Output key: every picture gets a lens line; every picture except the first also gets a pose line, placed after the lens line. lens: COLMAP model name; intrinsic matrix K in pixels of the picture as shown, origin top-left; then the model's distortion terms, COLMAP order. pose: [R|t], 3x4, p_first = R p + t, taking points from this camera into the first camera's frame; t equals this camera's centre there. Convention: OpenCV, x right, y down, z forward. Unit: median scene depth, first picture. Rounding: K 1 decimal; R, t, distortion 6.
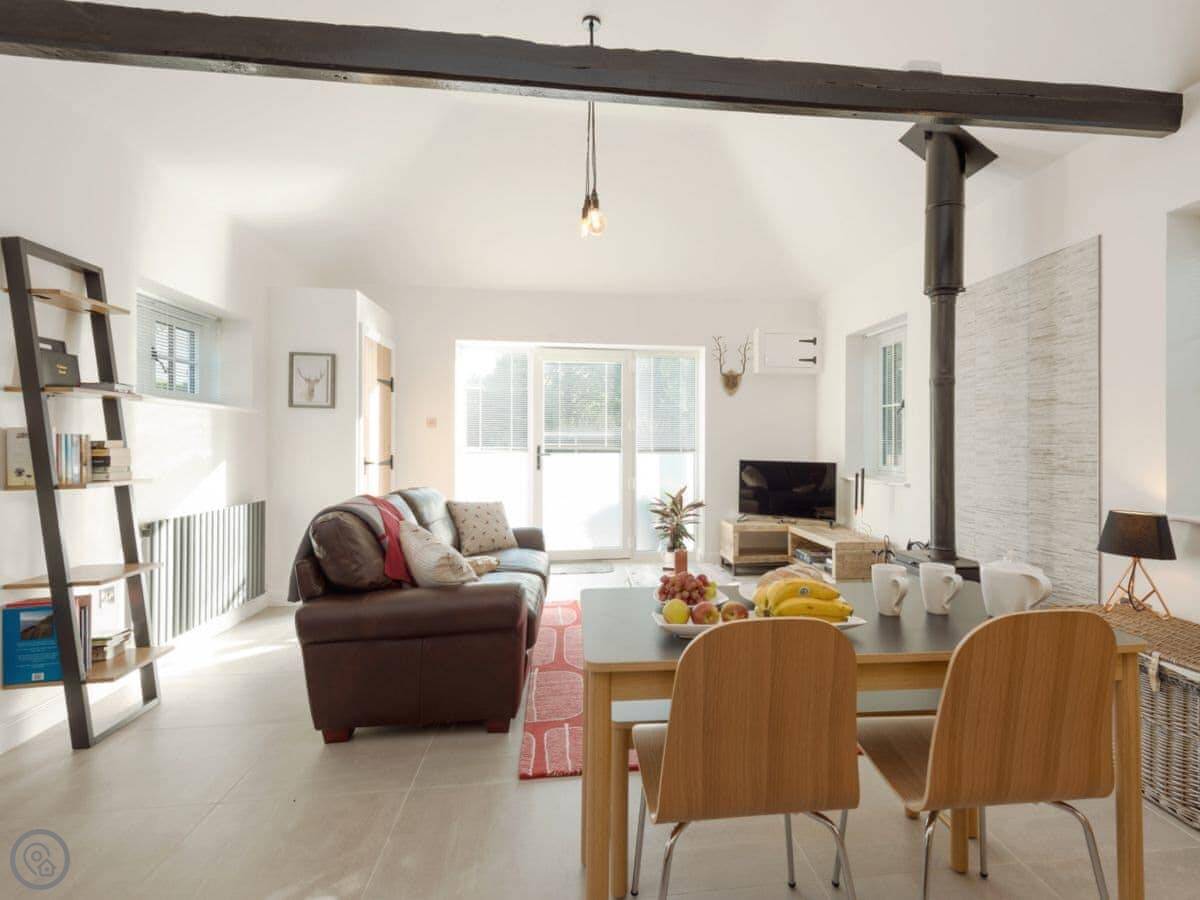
lens RADIAL K [[598.1, 0, 617.6], [0, 598.1, 439.3], [0, 0, 1]] dist [-0.002374, -0.001420]
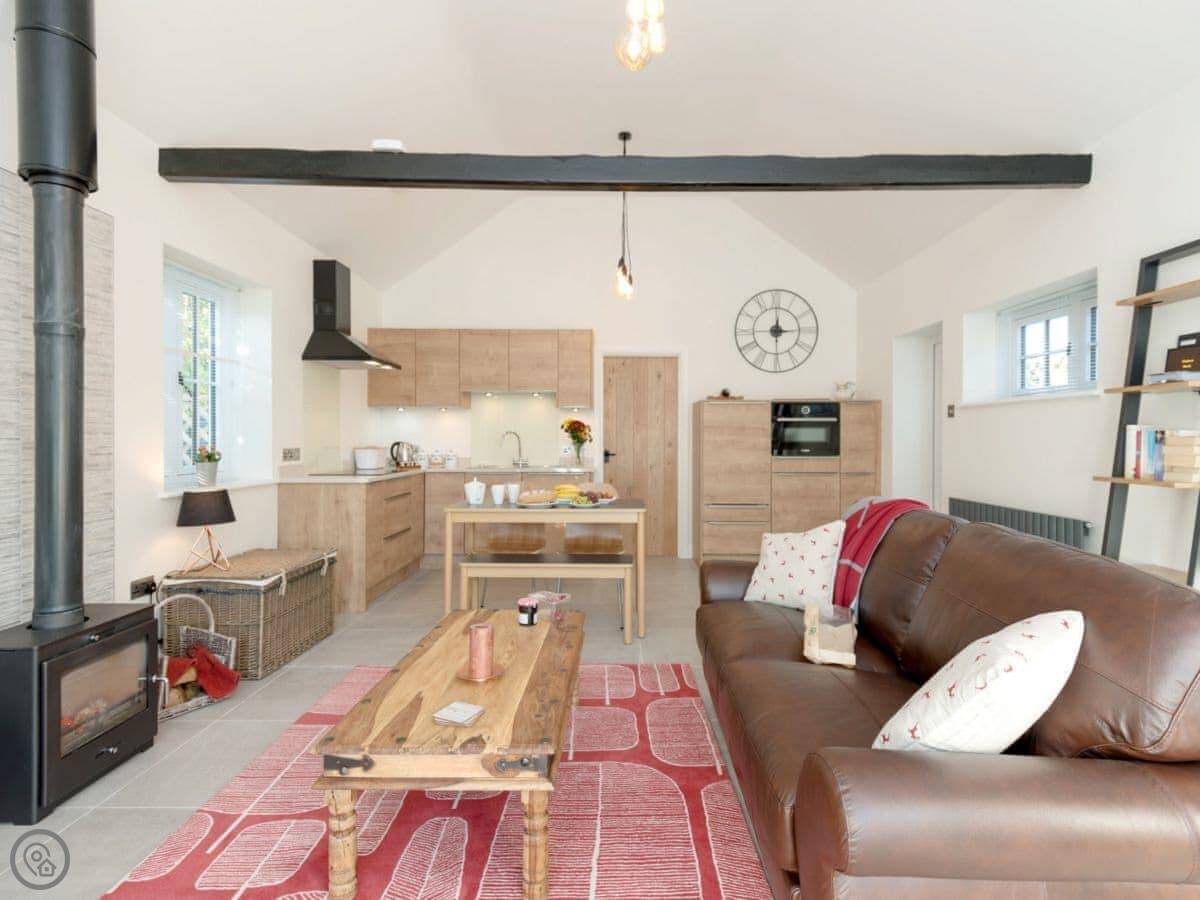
lens RADIAL K [[598.1, 0, 617.6], [0, 598.1, 439.3], [0, 0, 1]] dist [-0.002374, -0.001420]
pose [[-0.993250, -0.005041, 0.115882, -0.120481], [-0.005376, 0.999982, -0.002577, 0.015132], [-0.115867, -0.003183, -0.993260, 2.120433]]
